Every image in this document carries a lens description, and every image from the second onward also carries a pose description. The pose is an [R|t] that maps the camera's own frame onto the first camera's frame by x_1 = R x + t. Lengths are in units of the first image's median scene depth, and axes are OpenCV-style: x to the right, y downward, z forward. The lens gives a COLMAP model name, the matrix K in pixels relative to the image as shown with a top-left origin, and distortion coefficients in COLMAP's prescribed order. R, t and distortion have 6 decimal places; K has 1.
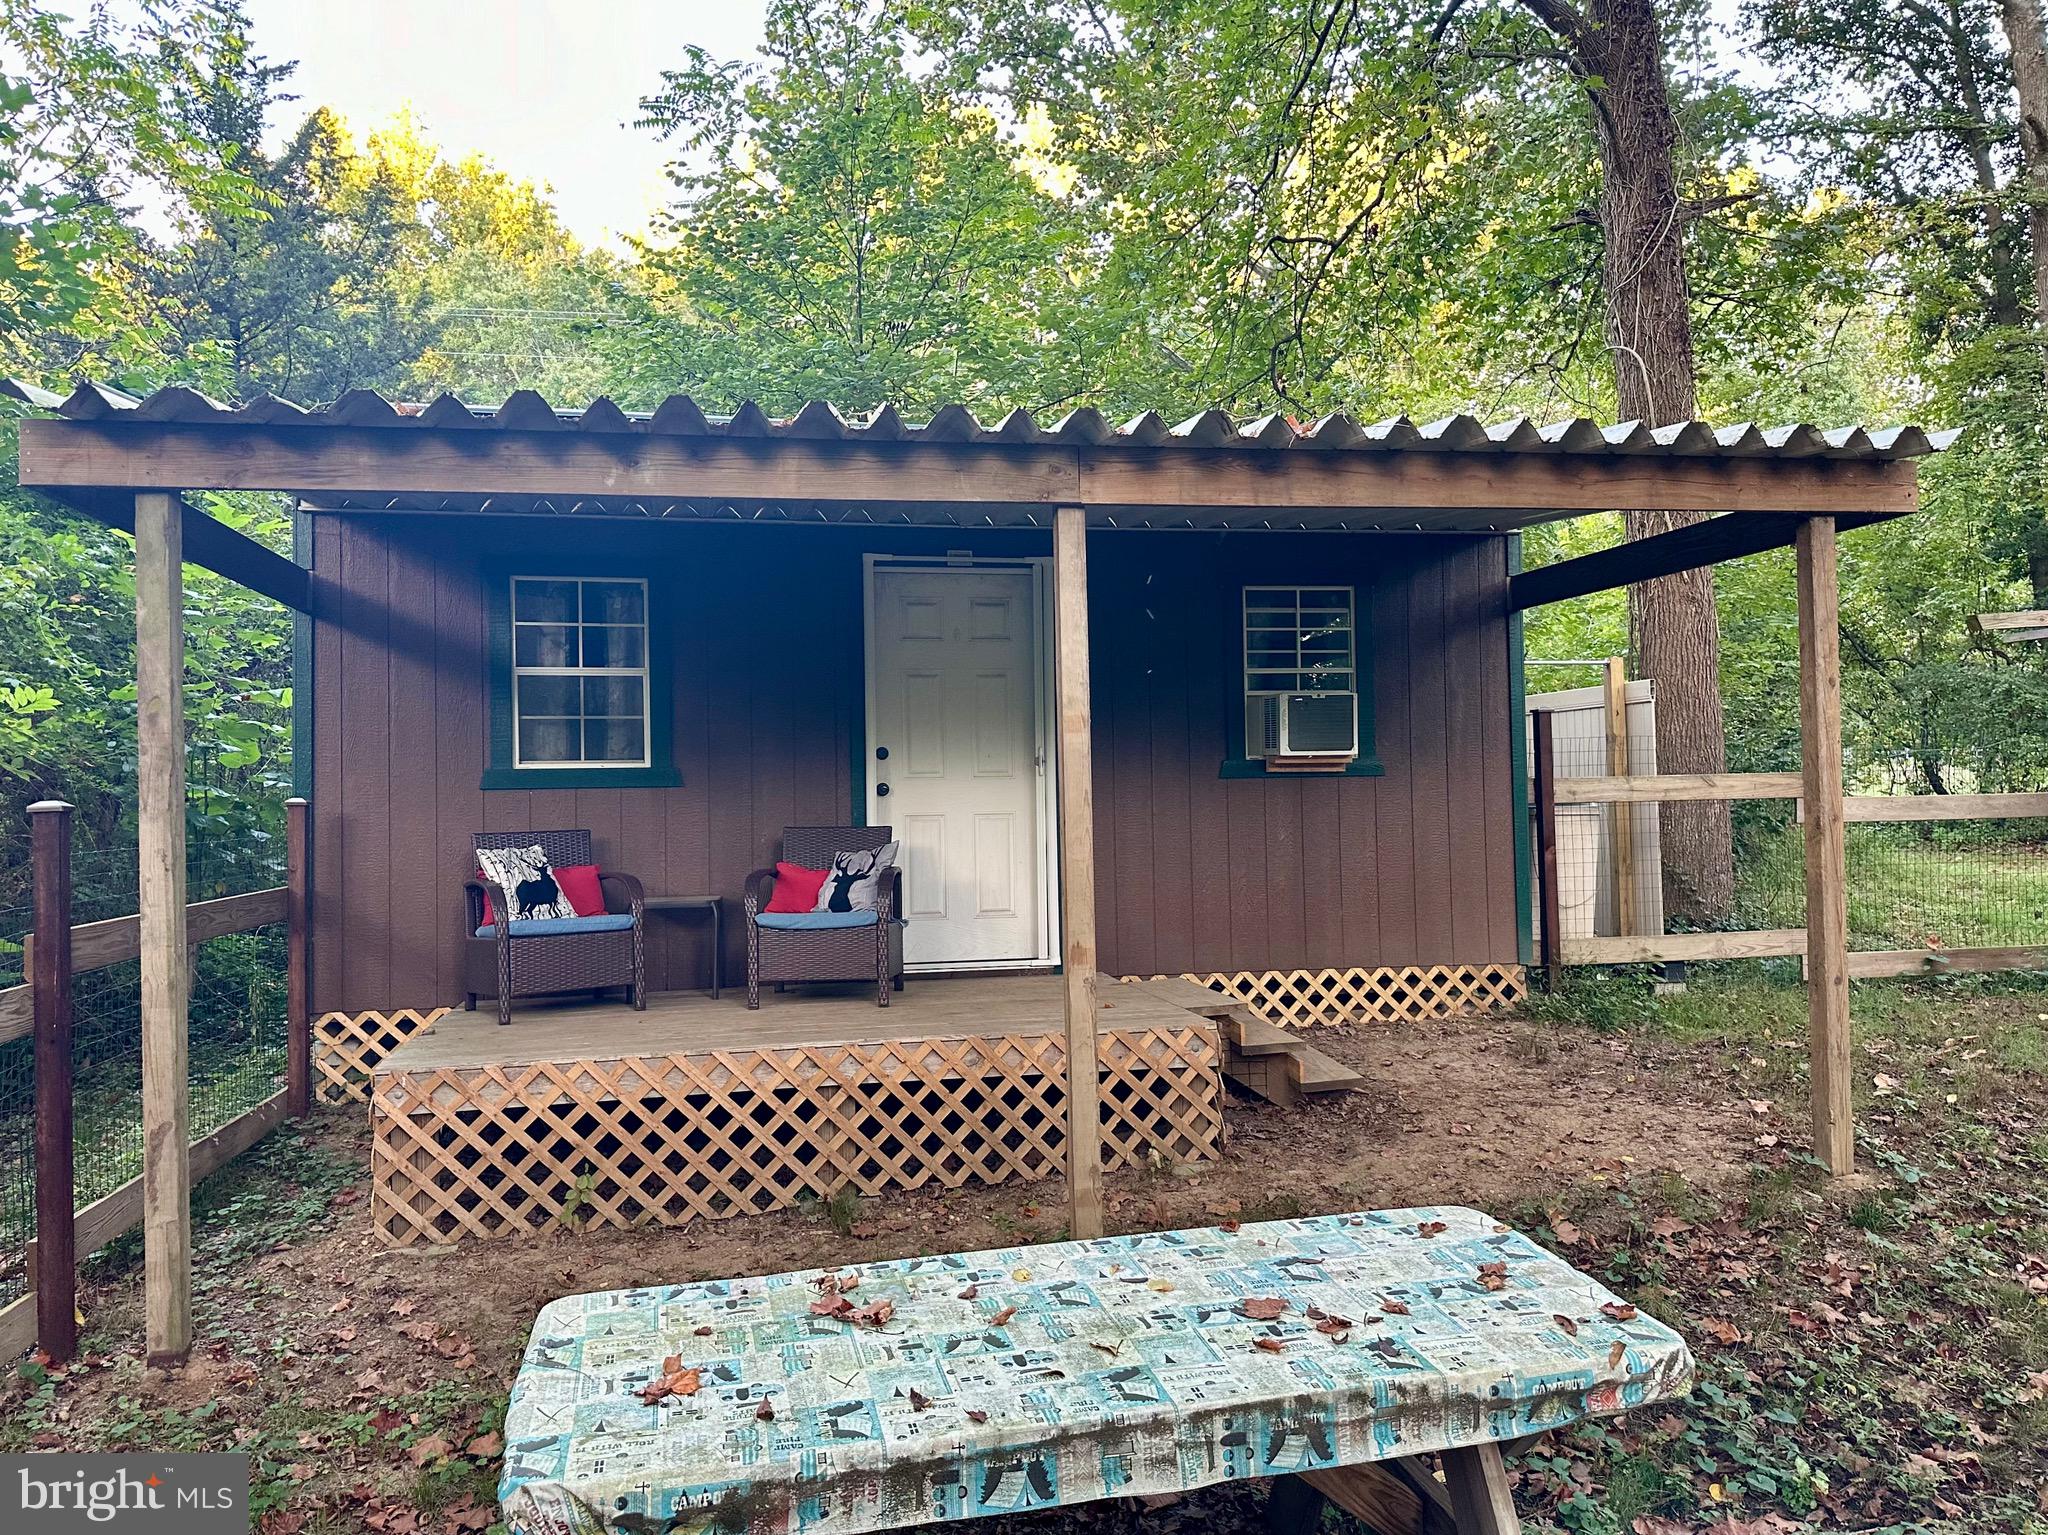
lens RADIAL K [[1463.6, 0, 1026.7], [0, 1463.6, 774.8], [0, 0, 1]] dist [0.054810, -0.060652]
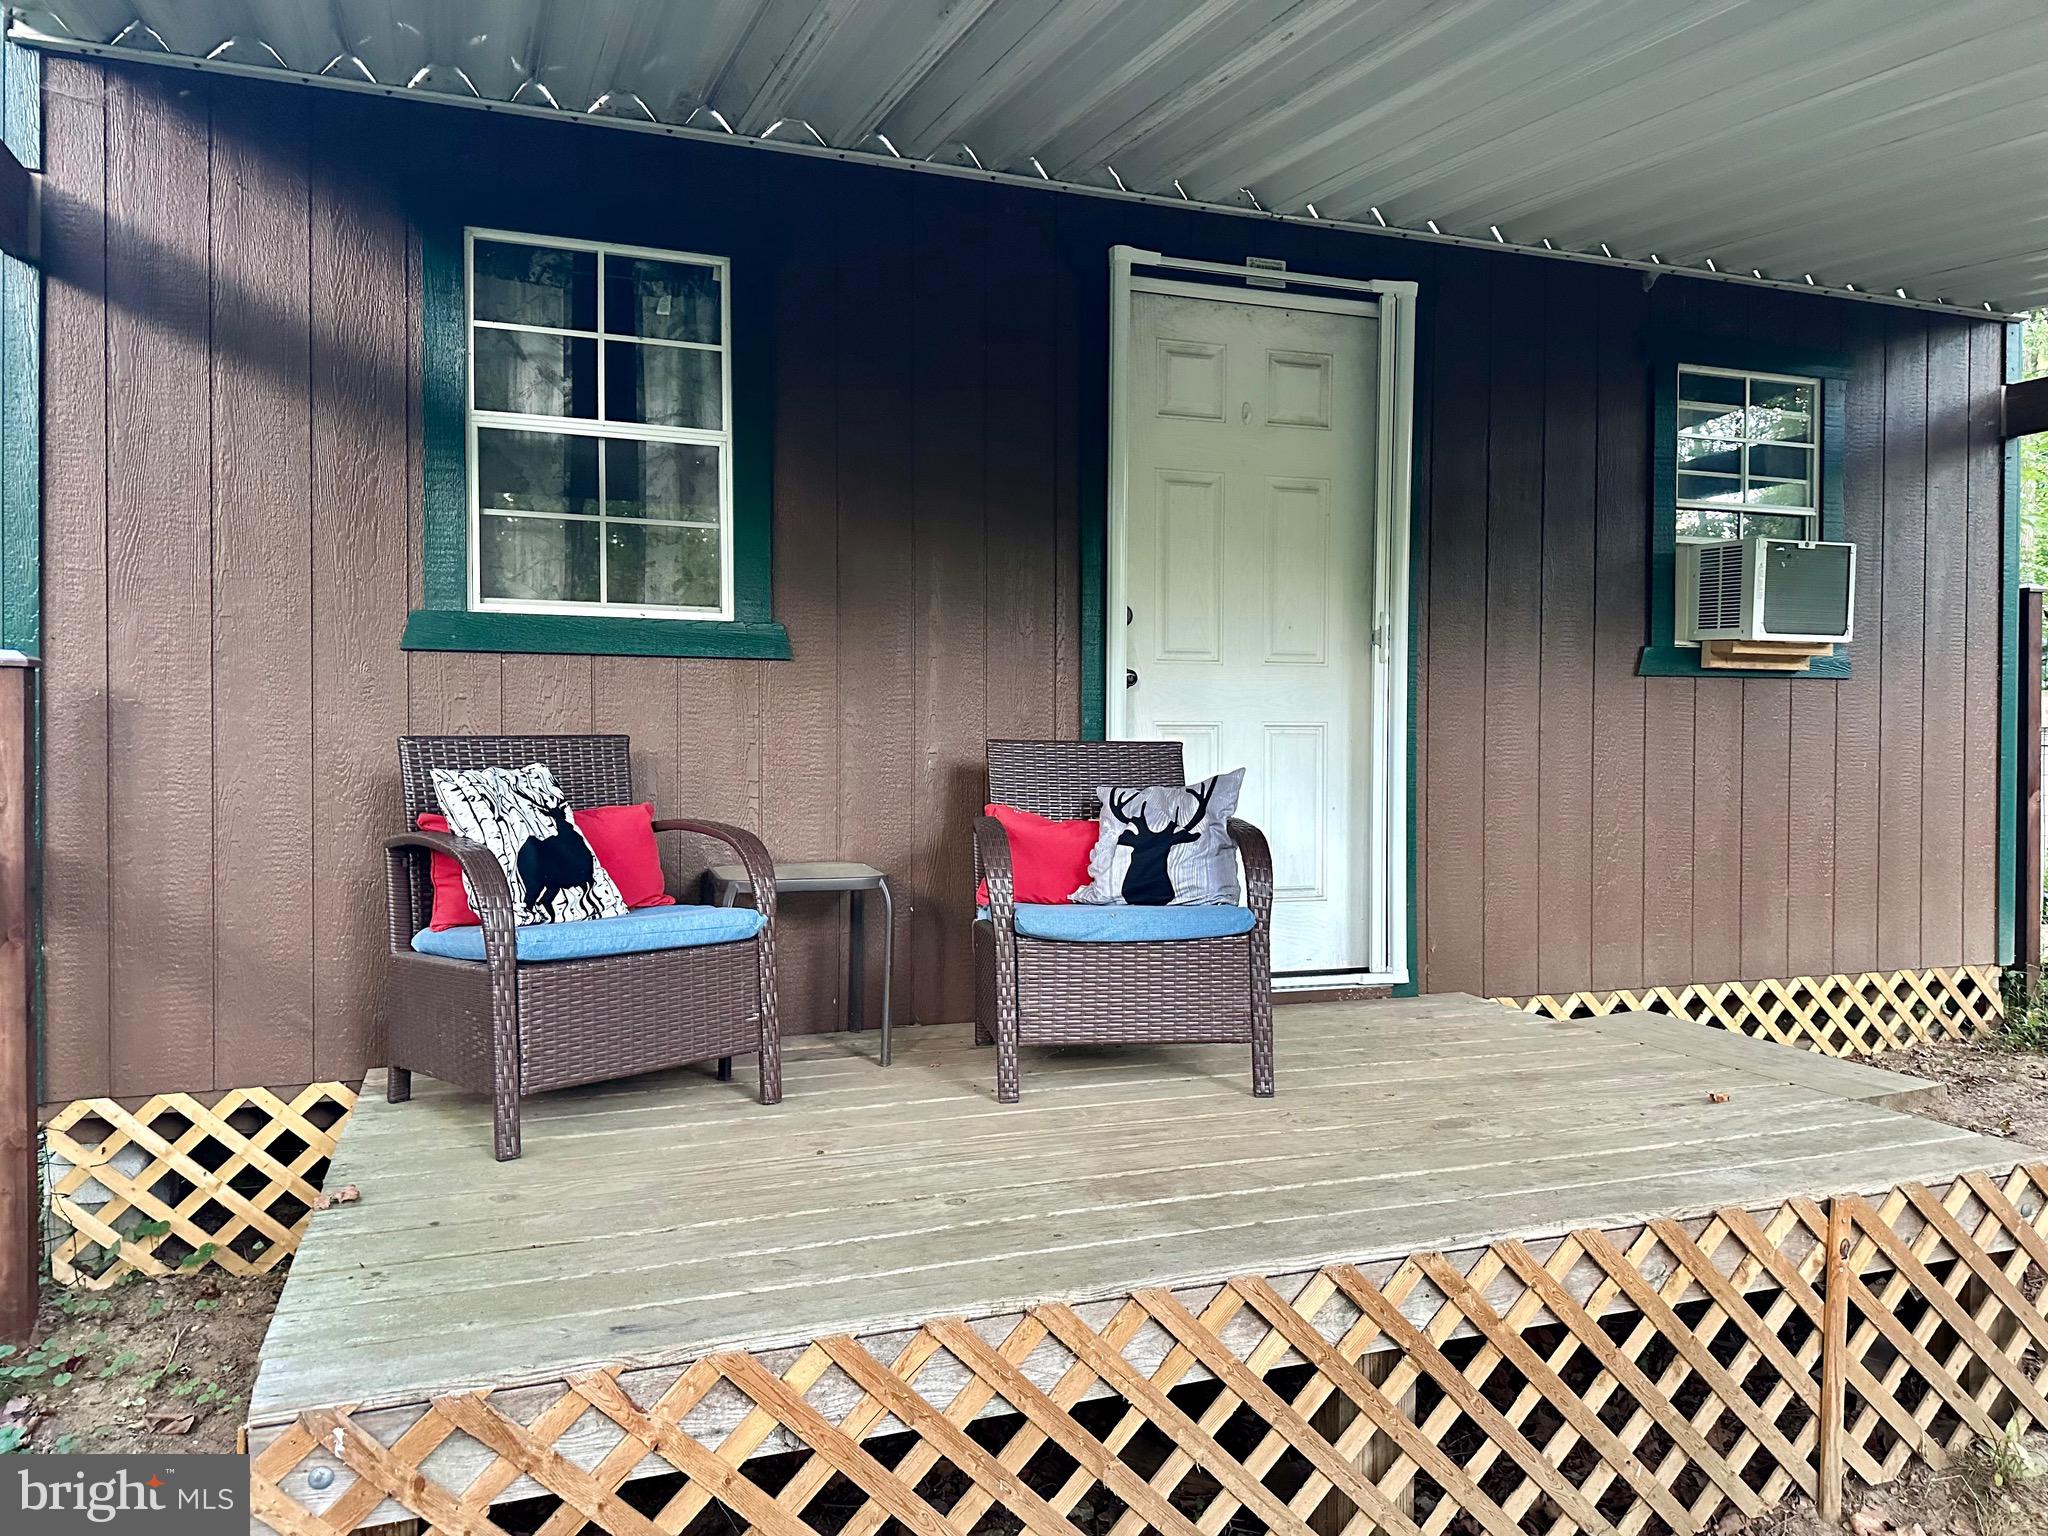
lens RADIAL K [[1463.6, 0, 1052.1], [0, 1463.6, 769.7], [0, 0, 1]] dist [0.054810, -0.060652]
pose [[0.987864, 0.017974, 0.154276, -0.233921], [-0.025616, 0.998534, 0.047685, 0.021700], [-0.153193, -0.051059, 0.986876, 0.476949]]
